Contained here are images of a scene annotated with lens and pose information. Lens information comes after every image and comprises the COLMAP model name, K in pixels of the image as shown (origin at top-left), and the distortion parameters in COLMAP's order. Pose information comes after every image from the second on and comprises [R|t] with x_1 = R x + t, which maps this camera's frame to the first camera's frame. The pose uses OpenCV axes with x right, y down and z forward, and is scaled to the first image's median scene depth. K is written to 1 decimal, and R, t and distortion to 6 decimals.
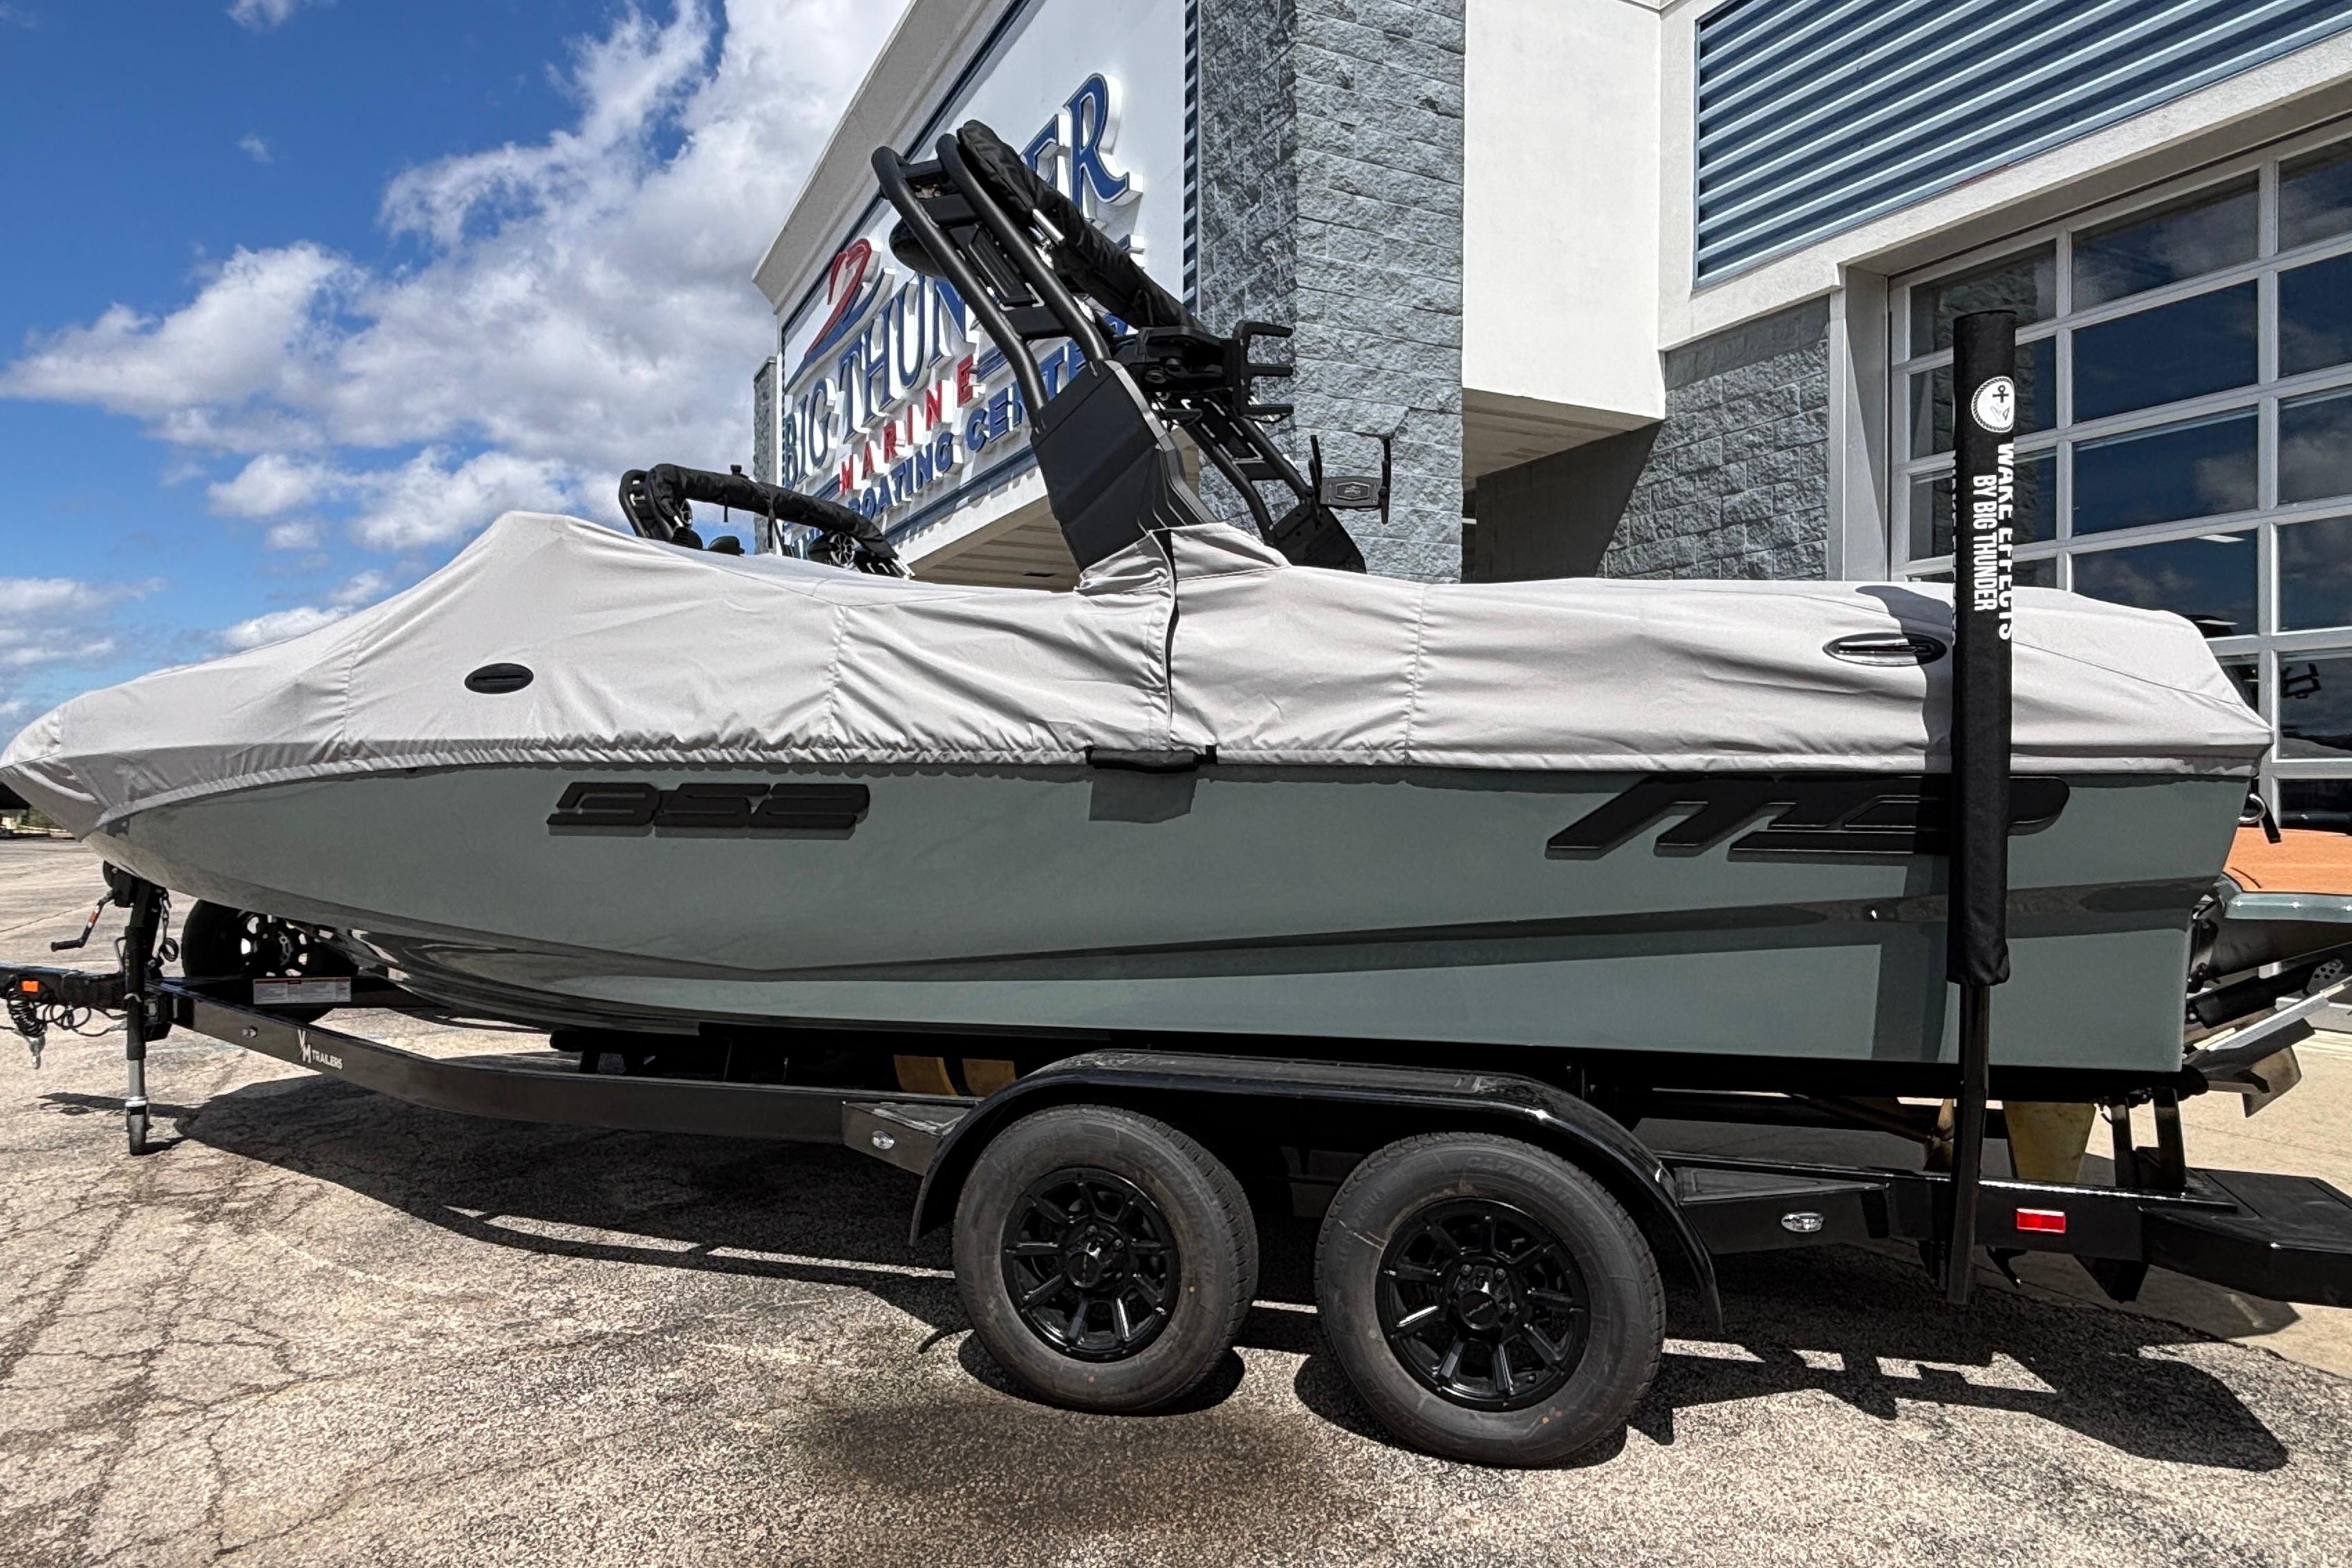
lens RADIAL K [[1474.4, 0, 1176.0], [0, 1474.4, 784.0], [0, 0, 1]] dist [0.011881, -0.018023]
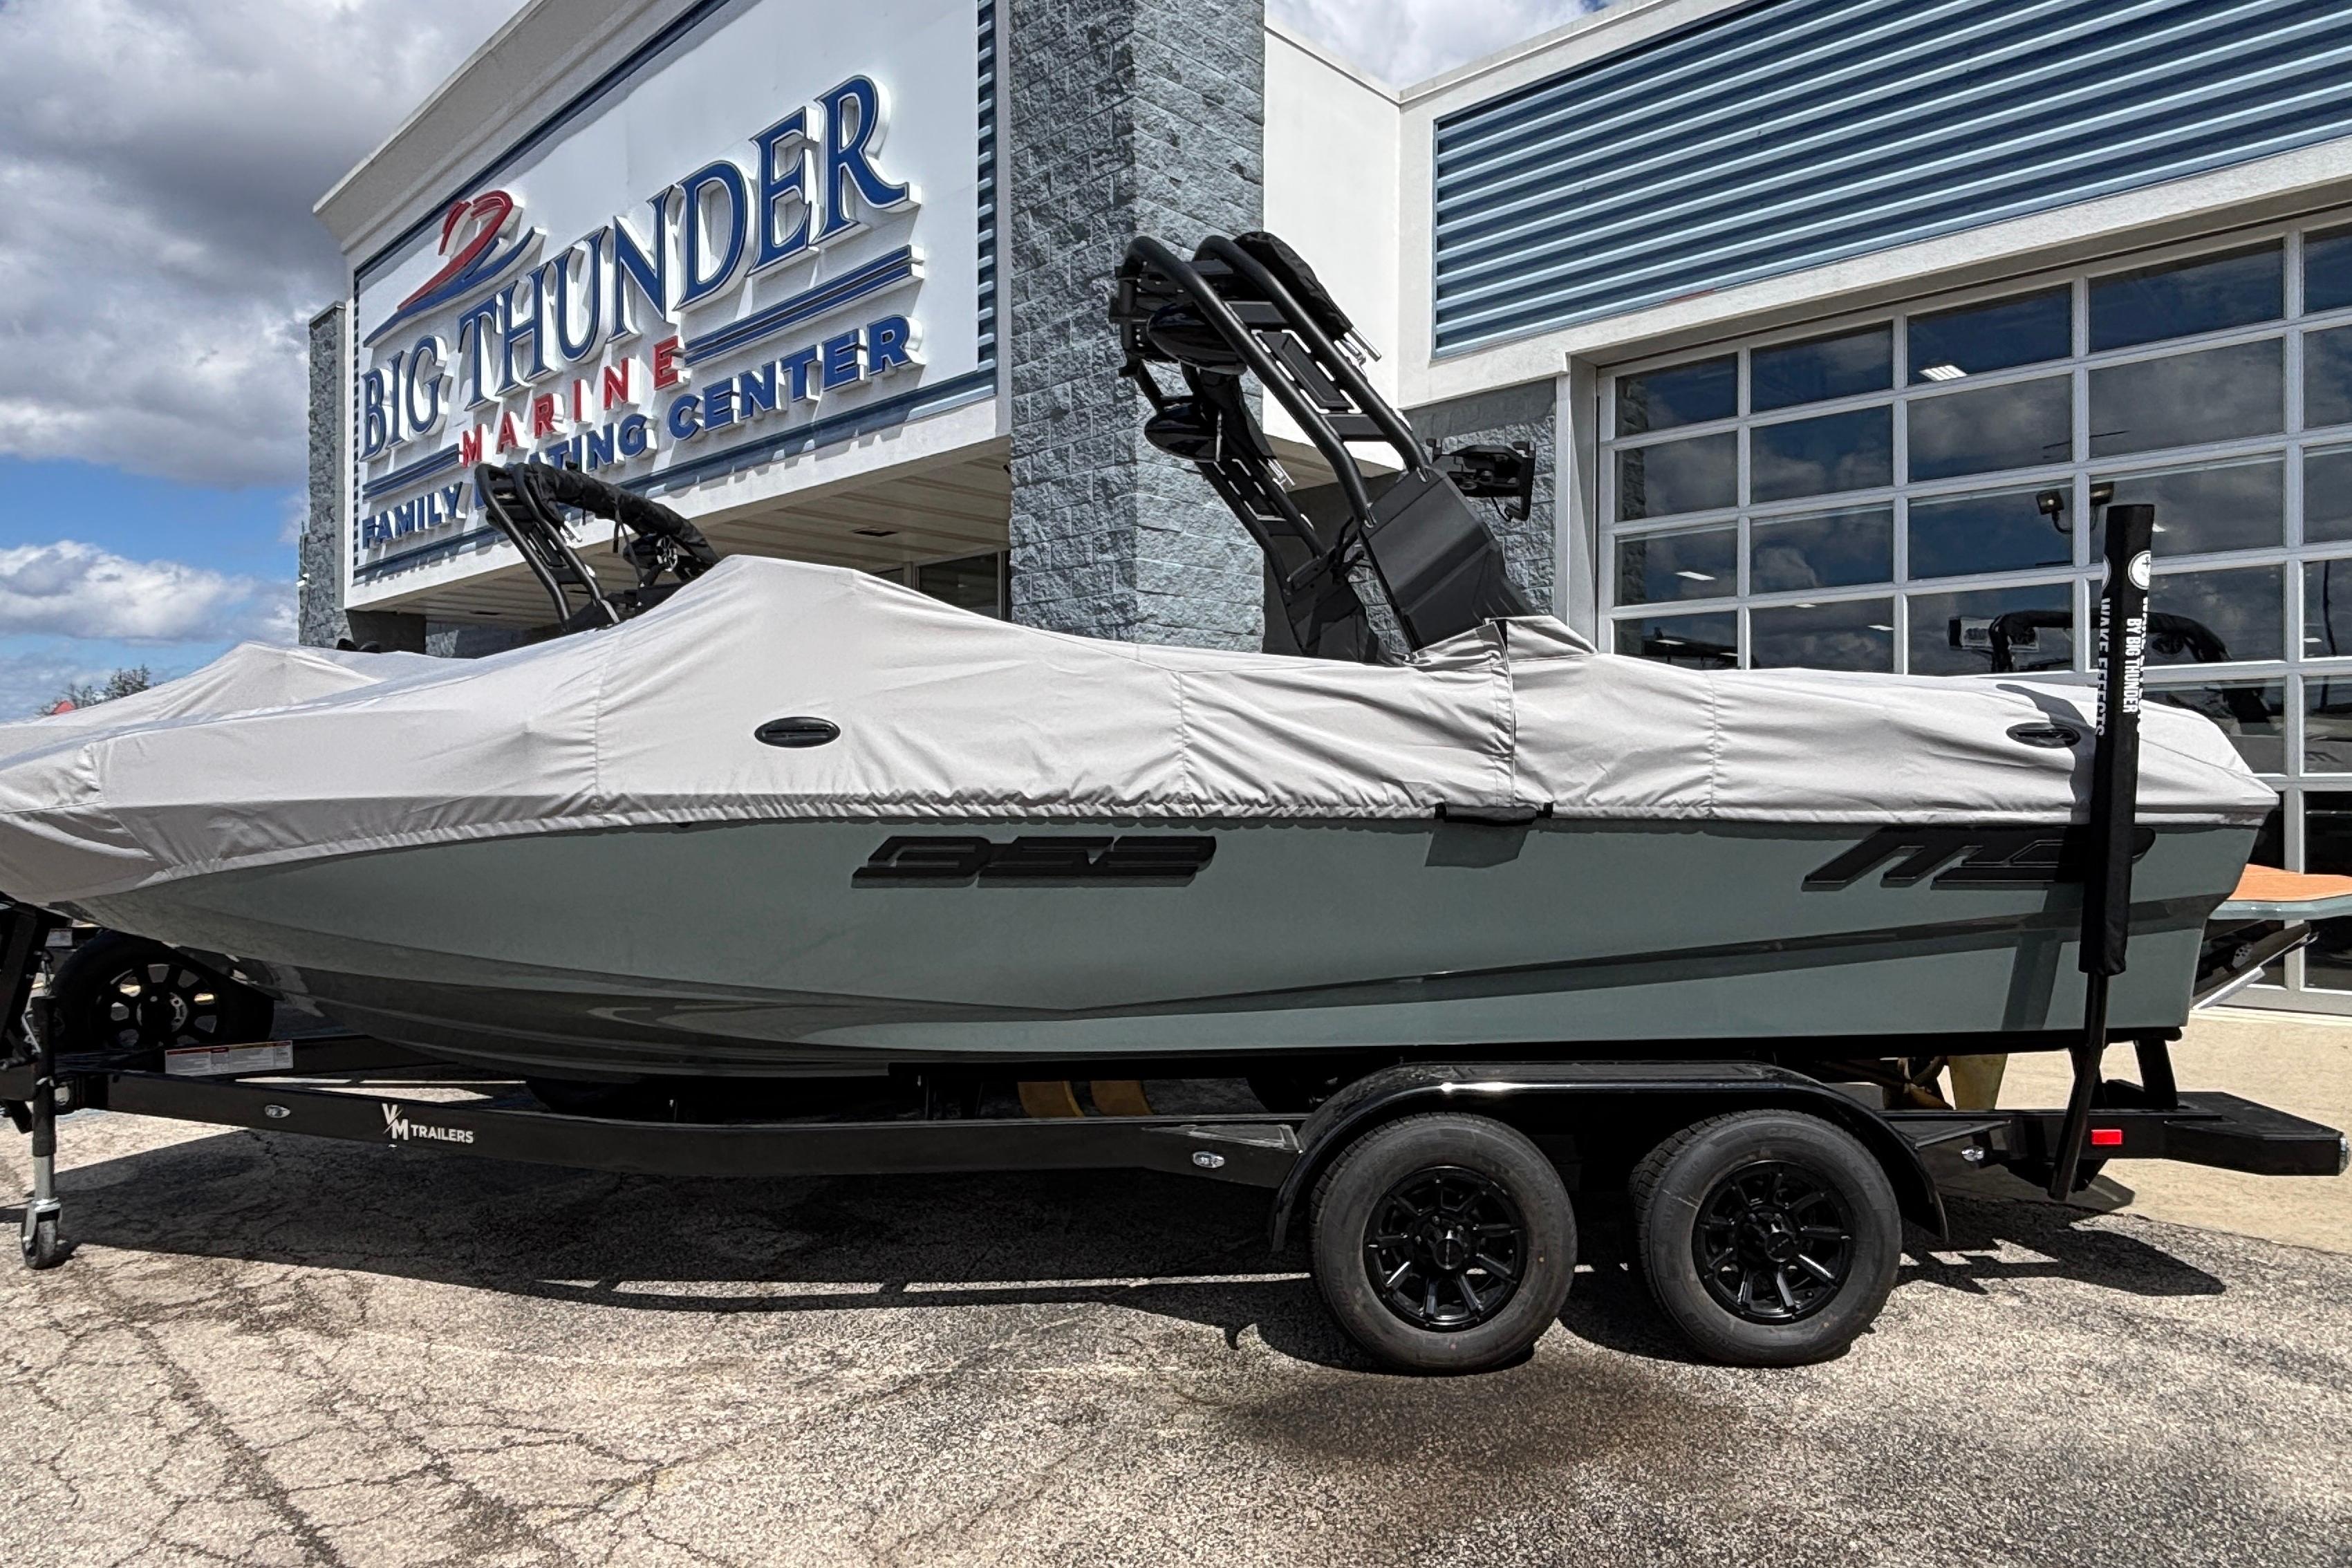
lens RADIAL K [[1474.4, 0, 1176.0], [0, 1474.4, 784.0], [0, 0, 1]] dist [0.011881, -0.018023]
pose [[0.939112, -0.006622, 0.343547, -0.584817], [0.003184, 0.999939, 0.010570, -0.048111], [-0.343596, -0.008833, 0.939076, -0.014573]]
